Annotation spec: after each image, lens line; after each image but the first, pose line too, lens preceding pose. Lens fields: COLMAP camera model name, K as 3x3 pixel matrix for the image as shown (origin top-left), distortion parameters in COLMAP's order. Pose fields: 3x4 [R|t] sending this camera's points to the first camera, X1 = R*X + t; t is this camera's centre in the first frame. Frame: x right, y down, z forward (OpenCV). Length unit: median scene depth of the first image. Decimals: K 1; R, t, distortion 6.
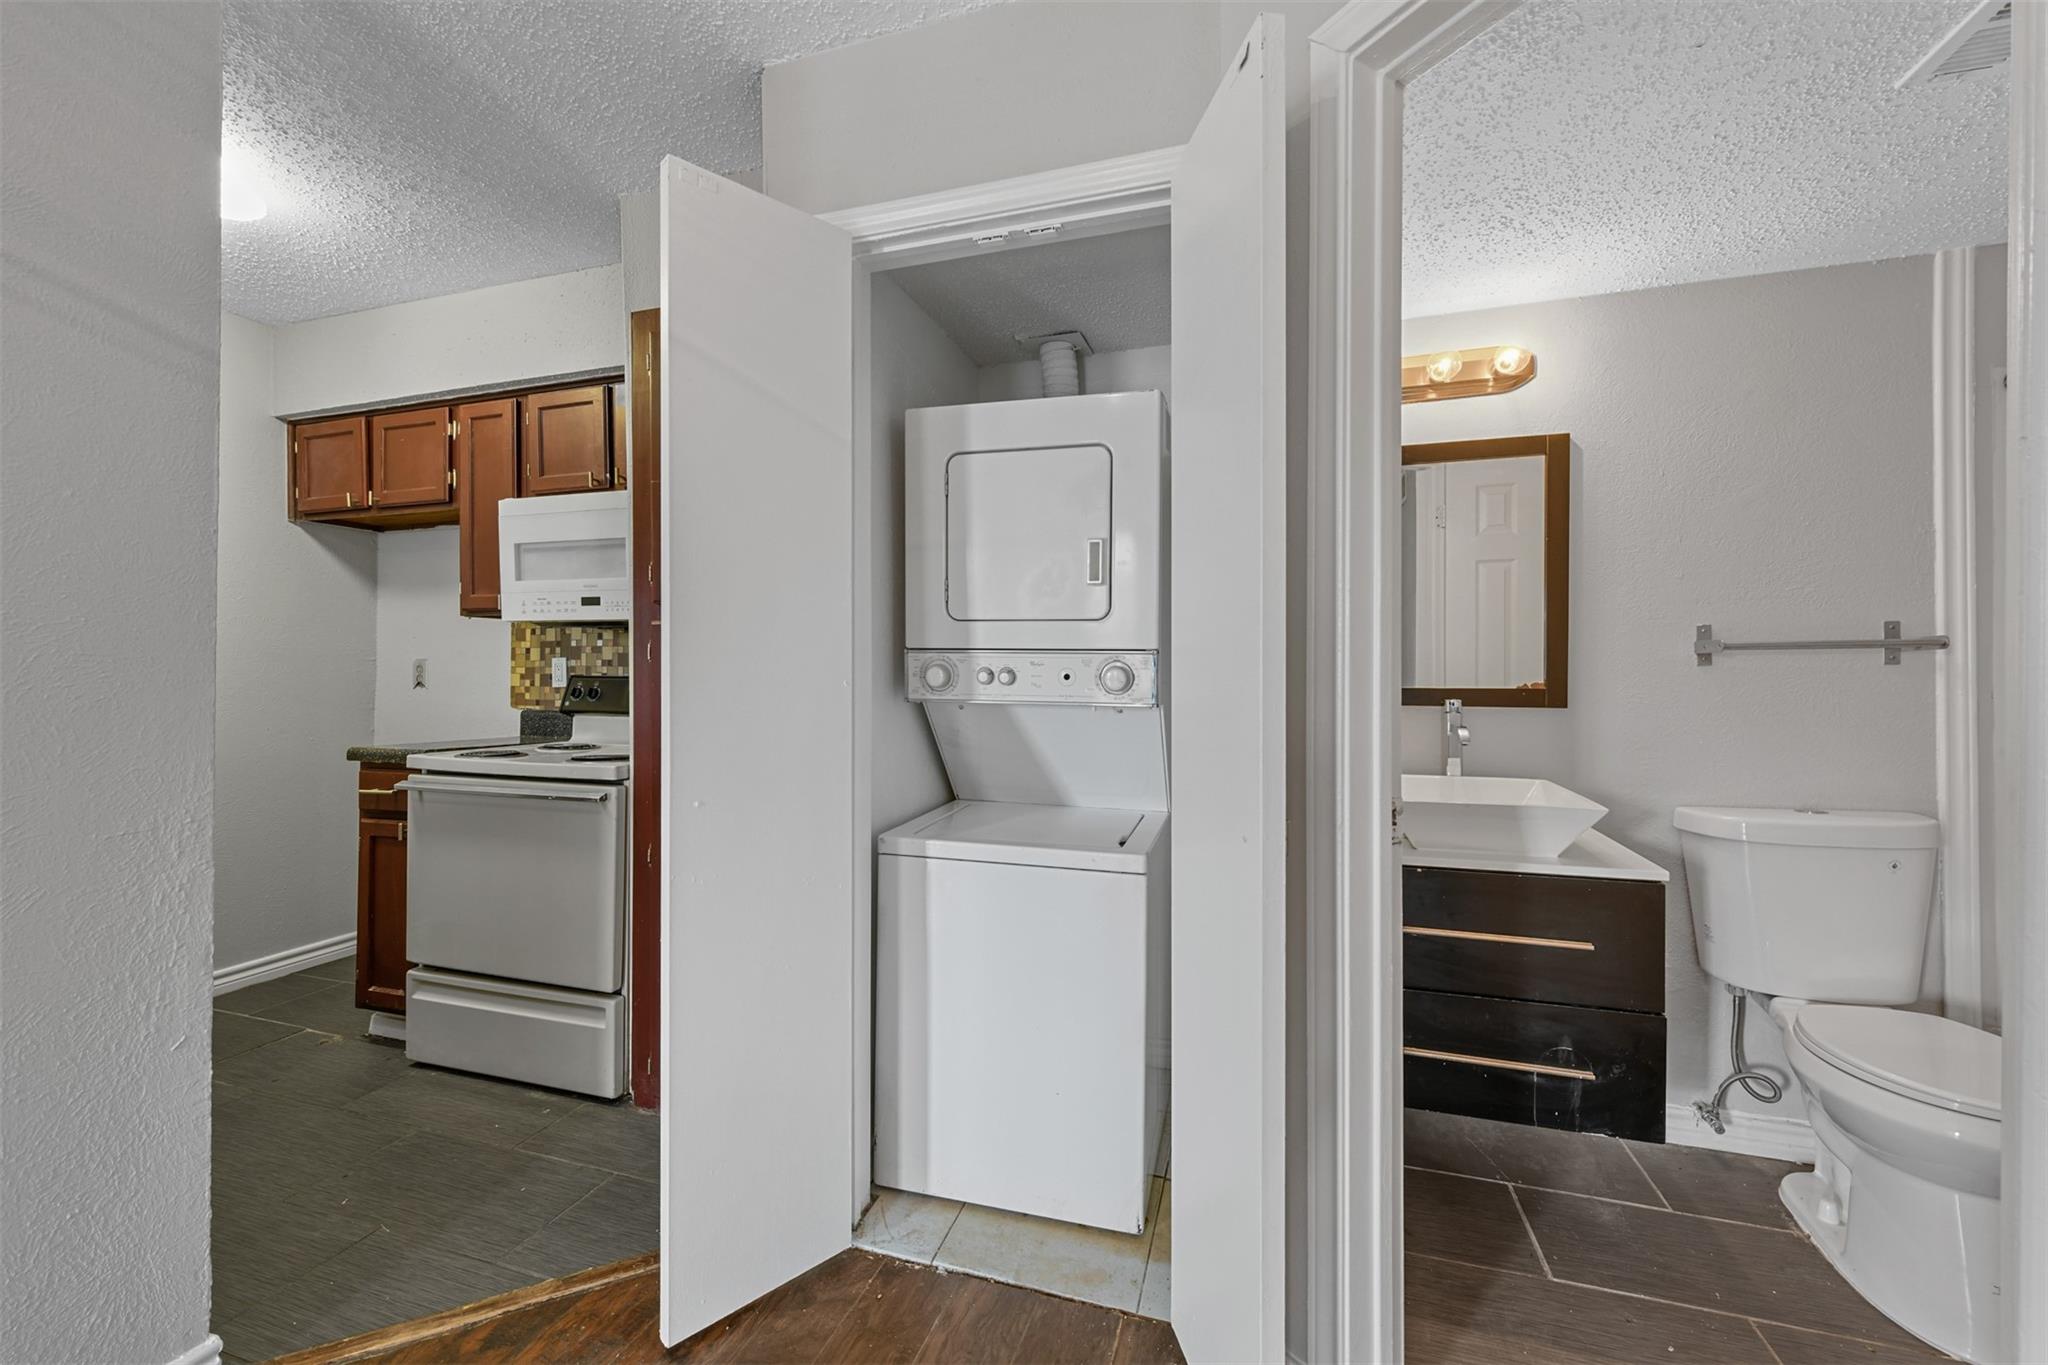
lens RADIAL K [[807.8, 0, 1027.7], [0, 807.8, 677.7], [0, 0, 1]] dist [0.005828, -0.001095]
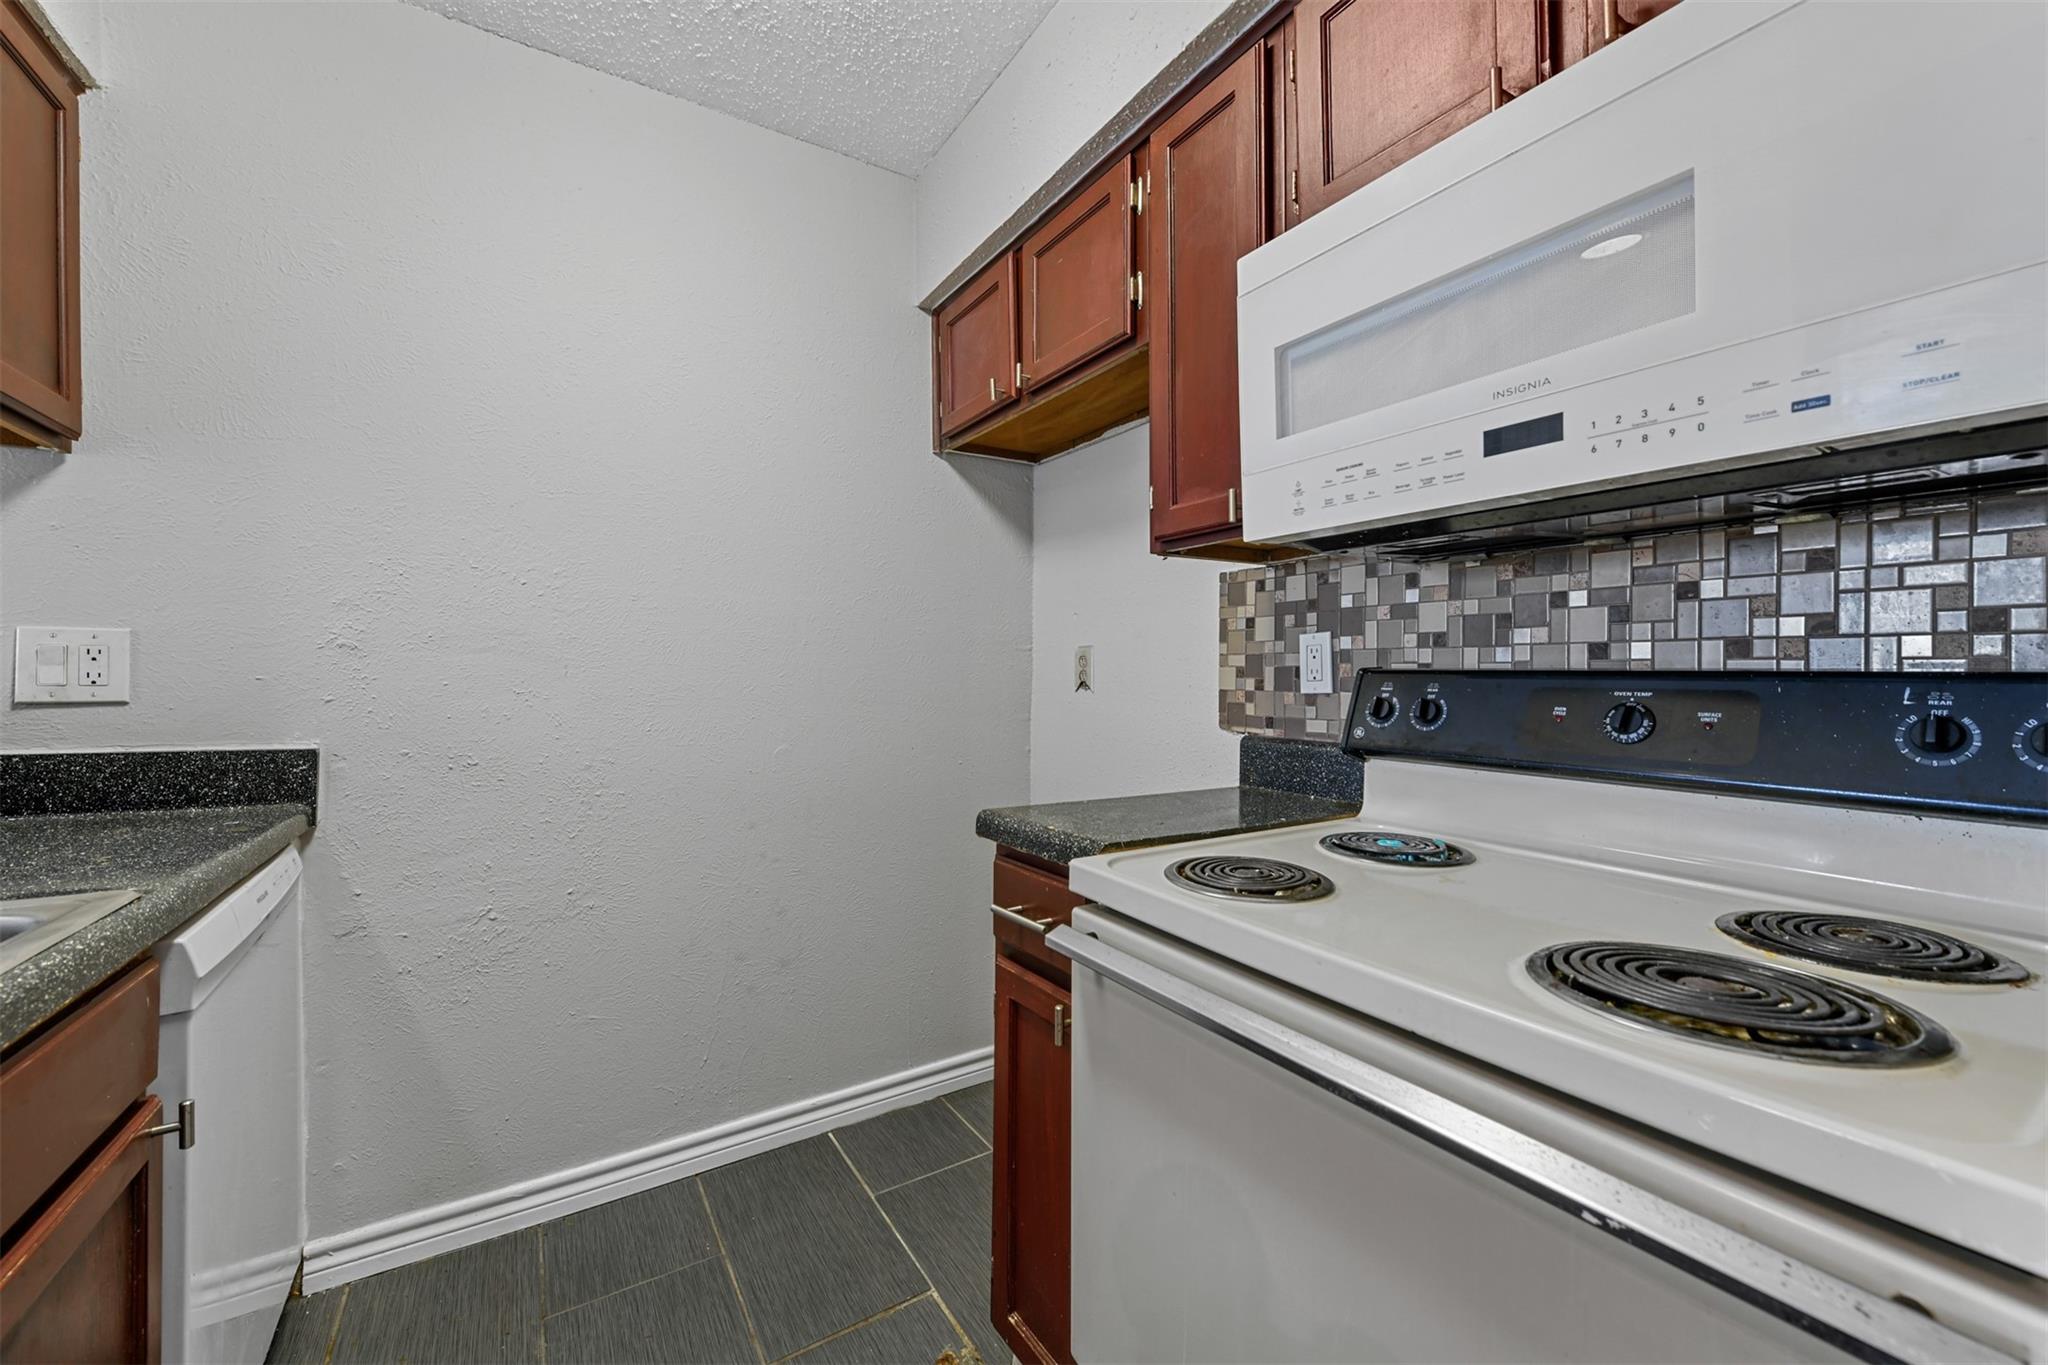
lens RADIAL K [[807.8, 0, 1019.5], [0, 807.8, 677.7], [0, 0, 1]] dist [0.005828, -0.001095]
pose [[0.757889, -0.000920, -0.652383, -0.401172], [0.003362, 0.999991, 0.002495, 0.000382], [0.652375, -0.004084, 0.757885, 0.520909]]
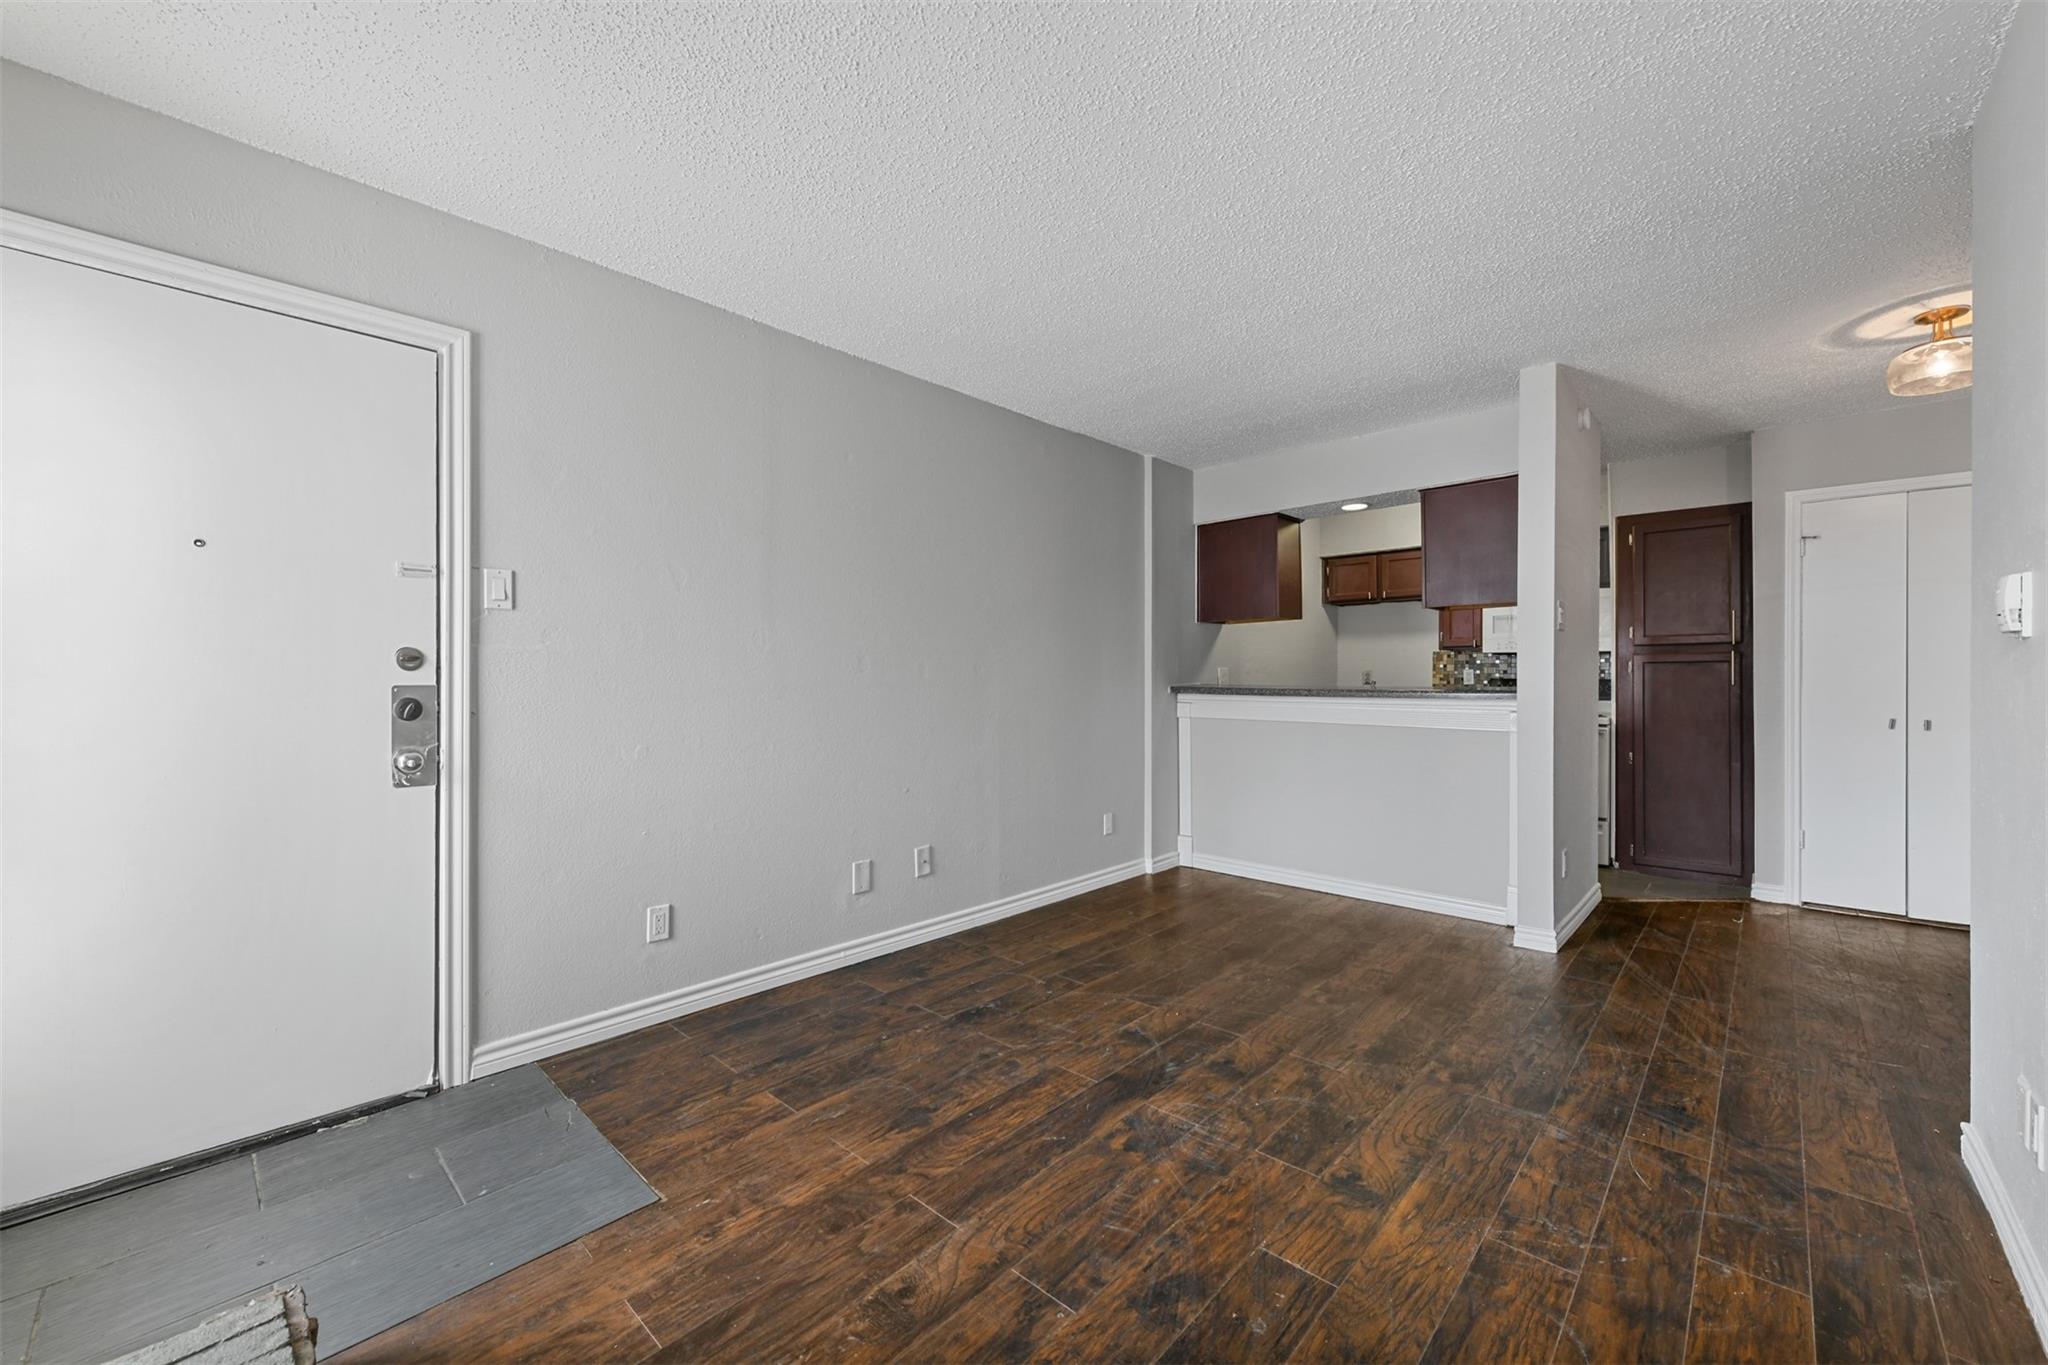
lens RADIAL K [[807.8, 0, 1029.0], [0, 807.8, 680.7], [0, 0, 1]] dist [0.005828, -0.001095]
pose [[0.907235, -0.004205, -0.420603, -0.728179], [0.004938, 0.999988, 0.000653, -0.004153], [0.420595, -0.002670, 0.907245, -1.224703]]
